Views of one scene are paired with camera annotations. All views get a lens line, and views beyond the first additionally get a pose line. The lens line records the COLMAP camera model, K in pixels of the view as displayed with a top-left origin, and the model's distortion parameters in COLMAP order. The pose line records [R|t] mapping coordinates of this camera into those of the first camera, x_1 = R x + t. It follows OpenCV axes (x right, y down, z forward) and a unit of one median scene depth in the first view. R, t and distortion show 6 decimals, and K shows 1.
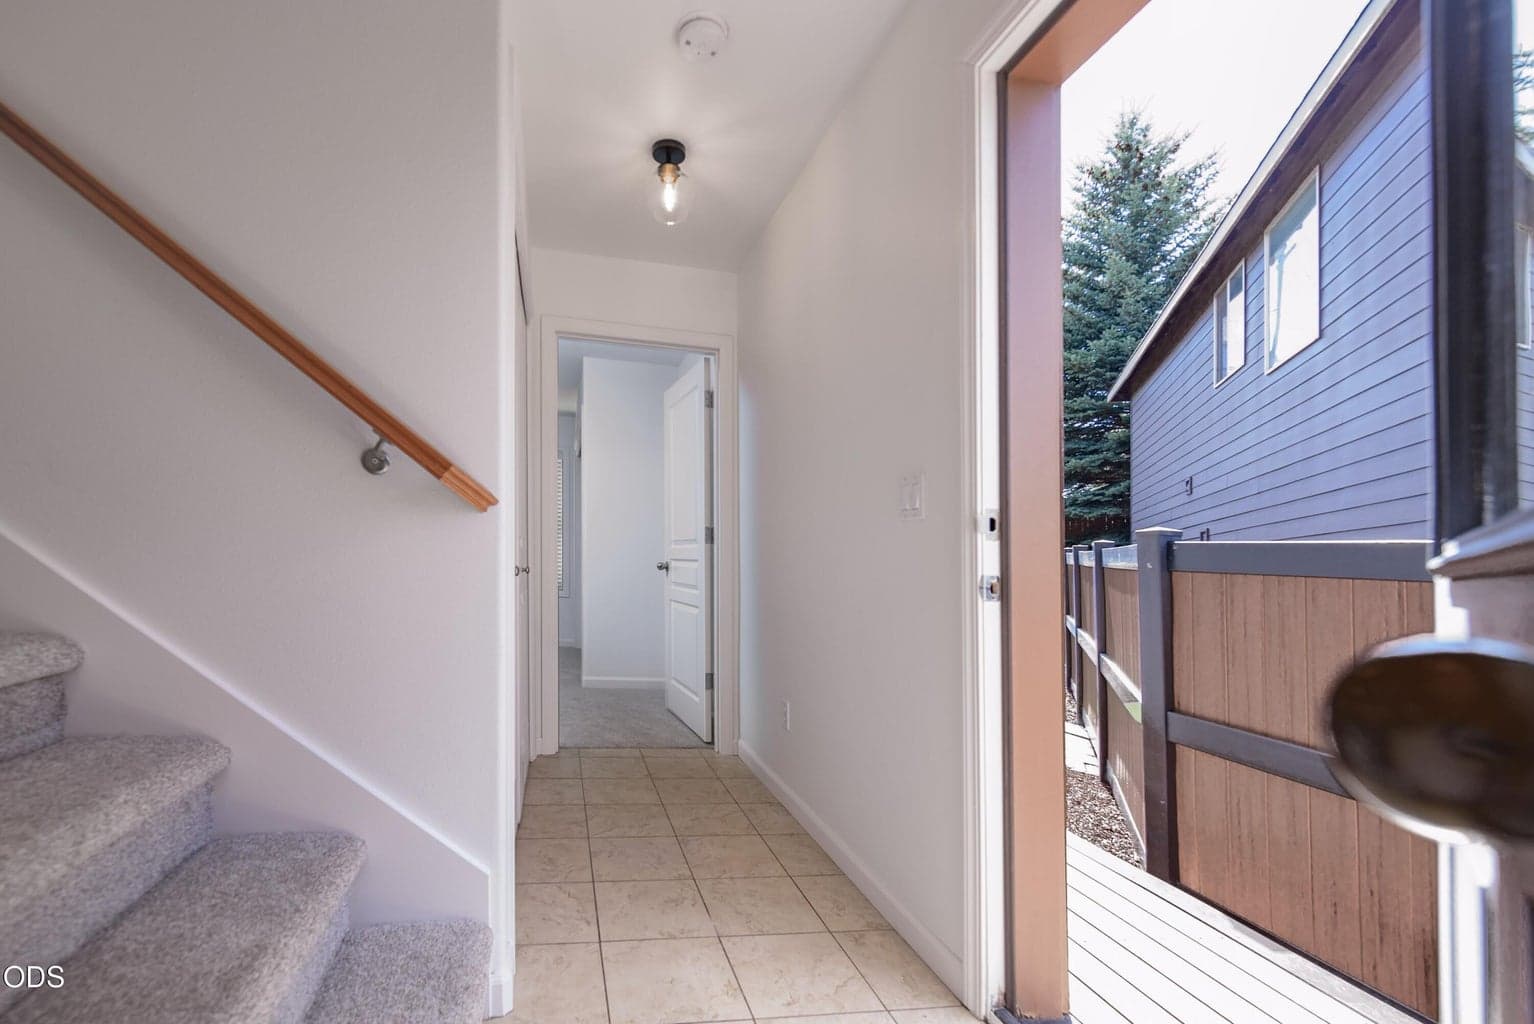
lens RADIAL K [[638.0, 0, 759.2], [0, 638.0, 565.3], [0, 0, 1]] dist [0.002212, -0.001456]
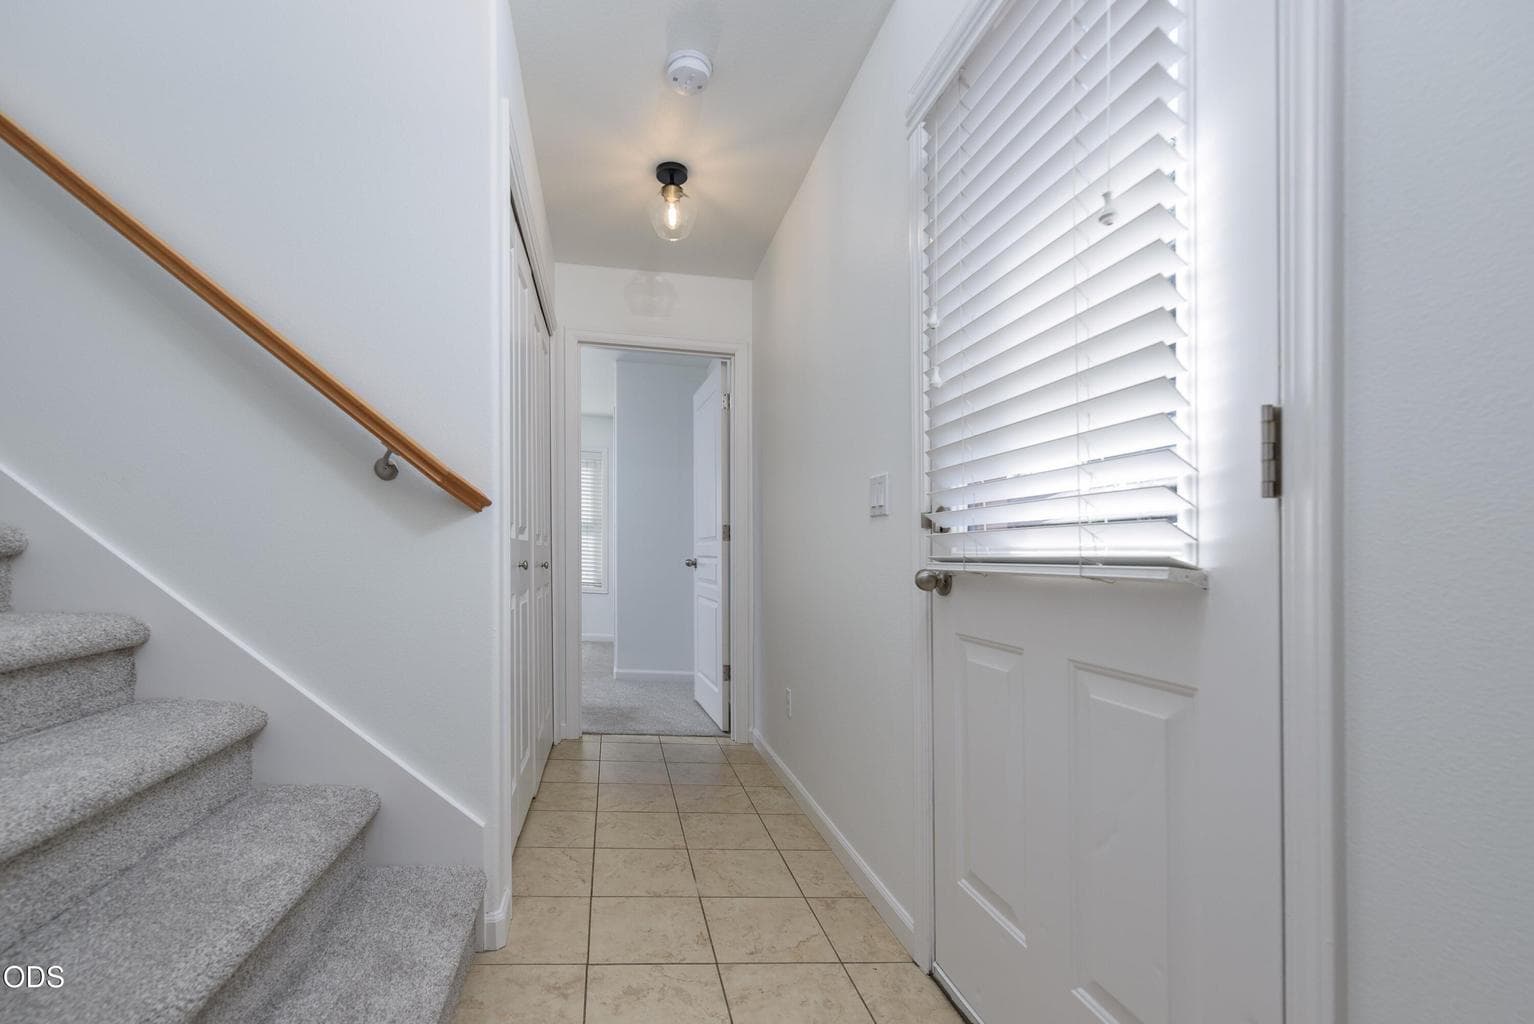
lens RADIAL K [[638.0, 0, 765.0], [0, 638.0, 565.0], [0, 0, 1]] dist [0.002212, -0.001456]
pose [[0.998099, -0.002323, -0.061593, 0.109562], [0.002513, 0.999992, 0.003009, 0.006645], [0.061585, -0.003158, 0.998097, -0.082053]]
